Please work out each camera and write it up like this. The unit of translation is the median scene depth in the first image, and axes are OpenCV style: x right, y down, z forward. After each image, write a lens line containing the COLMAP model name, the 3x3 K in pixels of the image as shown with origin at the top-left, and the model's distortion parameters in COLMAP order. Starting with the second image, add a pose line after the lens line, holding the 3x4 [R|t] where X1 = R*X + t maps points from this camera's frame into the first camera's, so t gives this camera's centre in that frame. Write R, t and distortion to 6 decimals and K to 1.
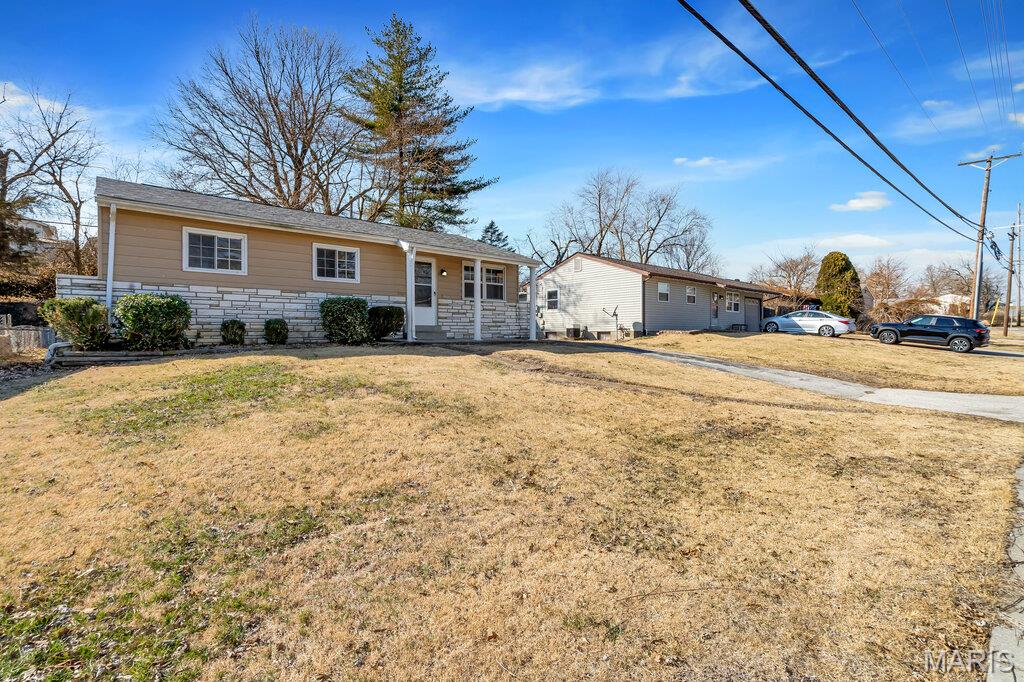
lens RADIAL K [[468.1, 0, 511.9], [0, 468.1, 339.9], [0, 0, 1]] dist [-0.009354, 0.001712]
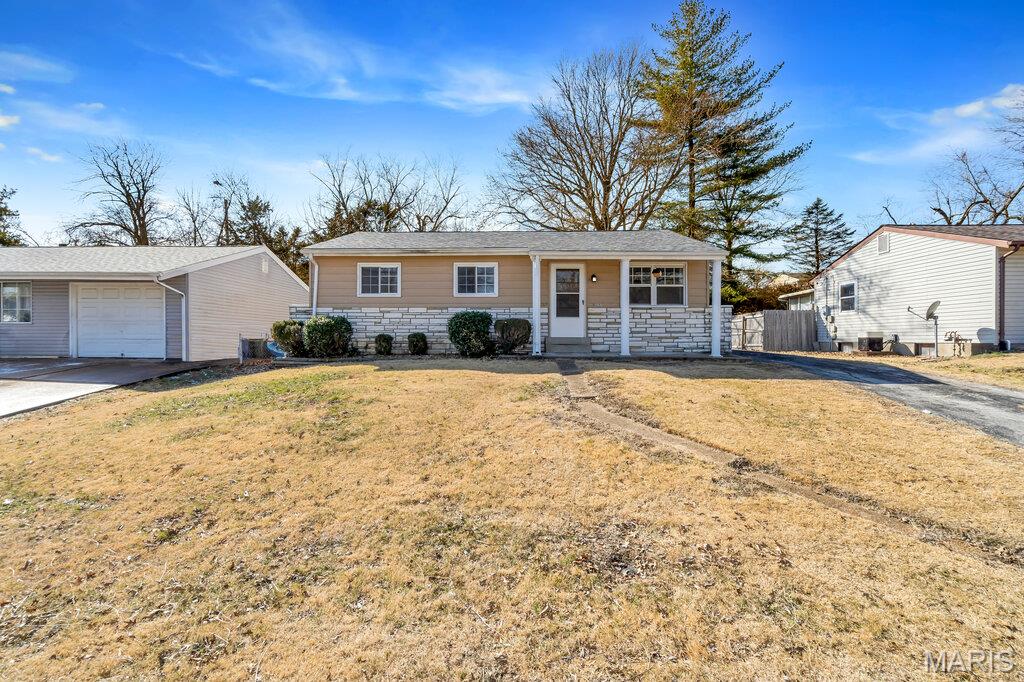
lens RADIAL K [[468.1, 0, 512.3], [0, 468.1, 336.5], [0, 0, 1]] dist [-0.009354, 0.001712]
pose [[0.728482, 0.000763, -0.685064, 0.315138], [-0.012490, 0.999848, -0.012168, -0.017243], [0.684951, 0.017421, 0.728381, 0.219888]]
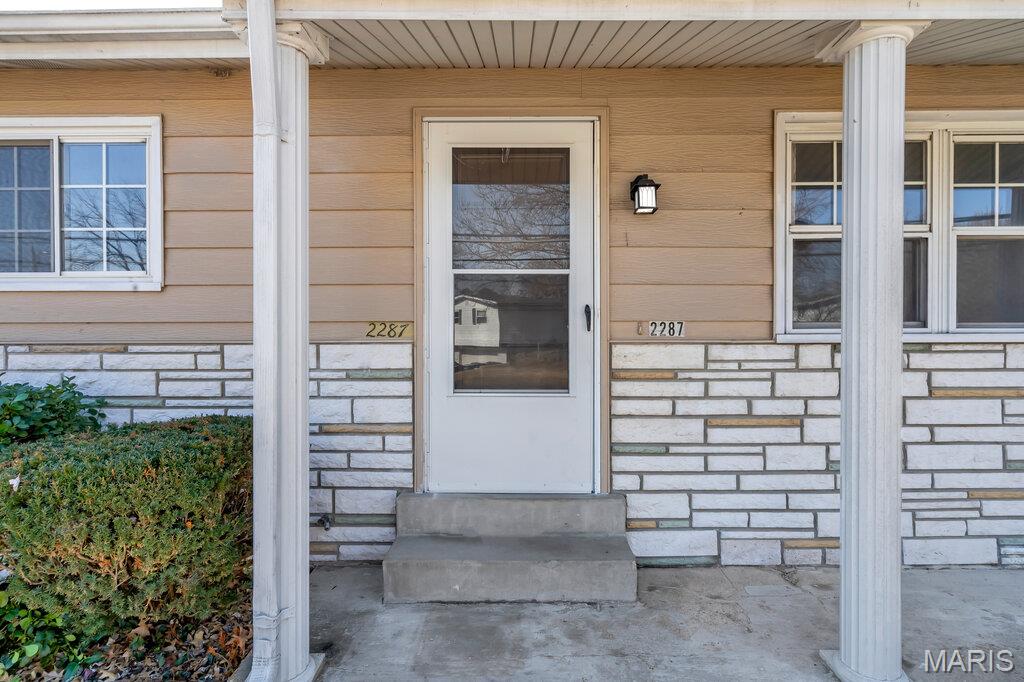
lens RADIAL K [[585.4, 0, 513.9], [0, 585.4, 348.9], [0, 0, 1]] dist [0.001508, 0.000991]
pose [[0.751623, 0.003916, -0.659581, -0.034105], [-0.006710, 0.999976, -0.001709, -0.075824], [0.659559, 0.005711, 0.751632, 0.720253]]
